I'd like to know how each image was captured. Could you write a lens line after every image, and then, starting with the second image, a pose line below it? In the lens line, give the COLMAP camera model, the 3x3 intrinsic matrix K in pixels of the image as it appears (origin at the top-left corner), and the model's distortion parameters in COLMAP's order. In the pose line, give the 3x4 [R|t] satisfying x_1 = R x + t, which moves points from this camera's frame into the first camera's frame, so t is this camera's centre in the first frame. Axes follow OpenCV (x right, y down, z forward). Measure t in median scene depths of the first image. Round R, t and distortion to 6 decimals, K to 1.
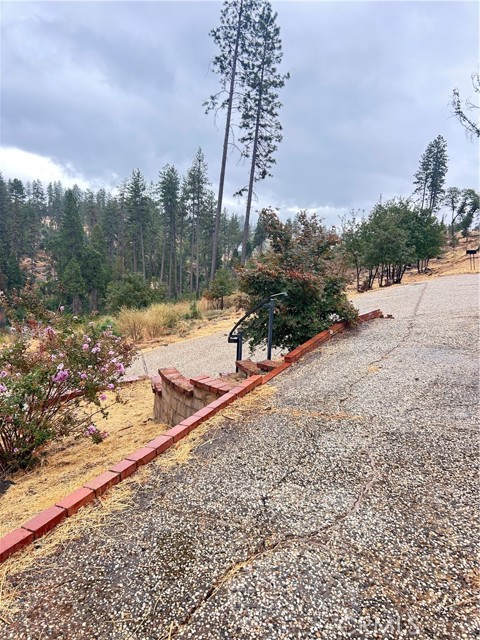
lens RADIAL K [[483.0, 0, 243.6], [0, 483.0, 316.7], [0, 0, 1]] dist [0.060517, -0.060423]
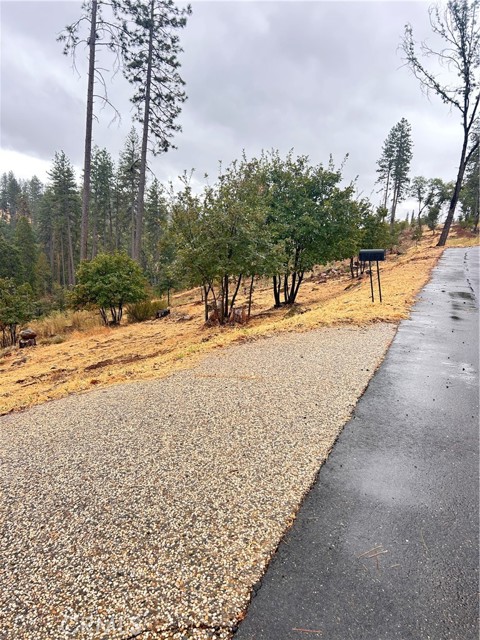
lens RADIAL K [[483.0, 0, 242.5], [0, 483.0, 323.6], [0, 0, 1]] dist [0.060517, -0.060423]
pose [[0.998703, -0.012265, 0.049406, 0.237969], [0.010976, 0.999595, 0.026266, -0.065287], [-0.049708, -0.025690, 0.998433, 0.440735]]
